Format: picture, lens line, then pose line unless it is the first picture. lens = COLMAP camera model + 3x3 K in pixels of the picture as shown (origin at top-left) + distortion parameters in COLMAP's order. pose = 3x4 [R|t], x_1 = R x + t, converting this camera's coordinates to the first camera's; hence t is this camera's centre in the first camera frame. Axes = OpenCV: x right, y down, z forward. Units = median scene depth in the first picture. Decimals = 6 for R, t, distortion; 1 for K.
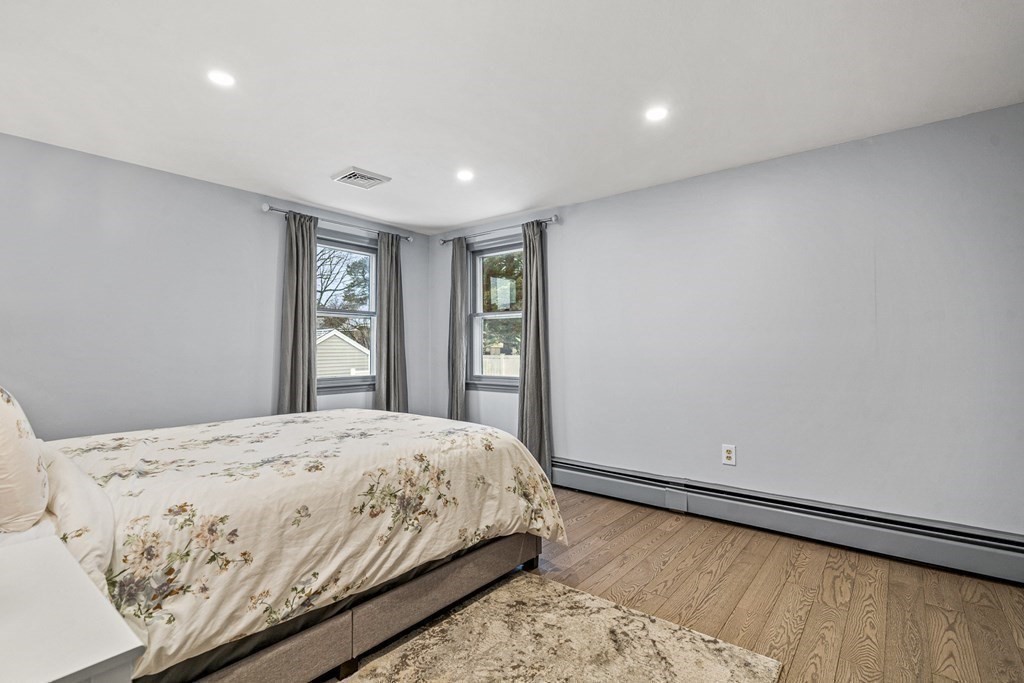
lens RADIAL K [[463.9, 0, 513.9], [0, 463.9, 344.2], [0, 0, 1]] dist [-0.005988, 0.003950]
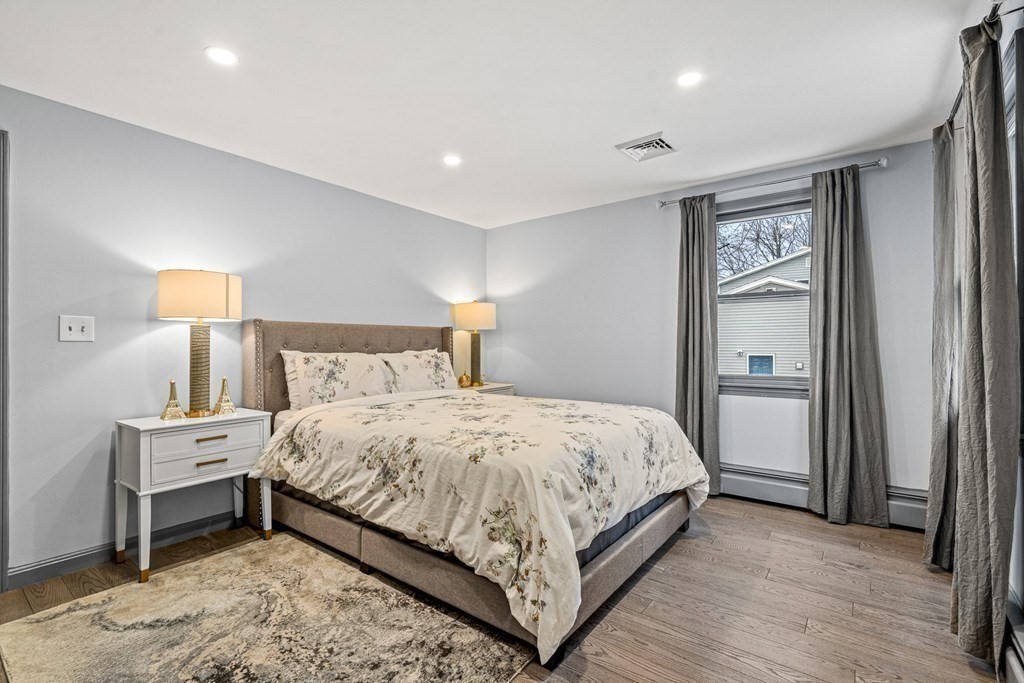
lens RADIAL K [[463.9, 0, 520.4], [0, 463.9, 342.6], [0, 0, 1]] dist [-0.005988, 0.003950]
pose [[0.045647, 0.001813, -0.998956, 0.969195], [0.016066, 0.999868, 0.002549, 0.010709], [0.998828, -0.016166, 0.045611, 1.270577]]
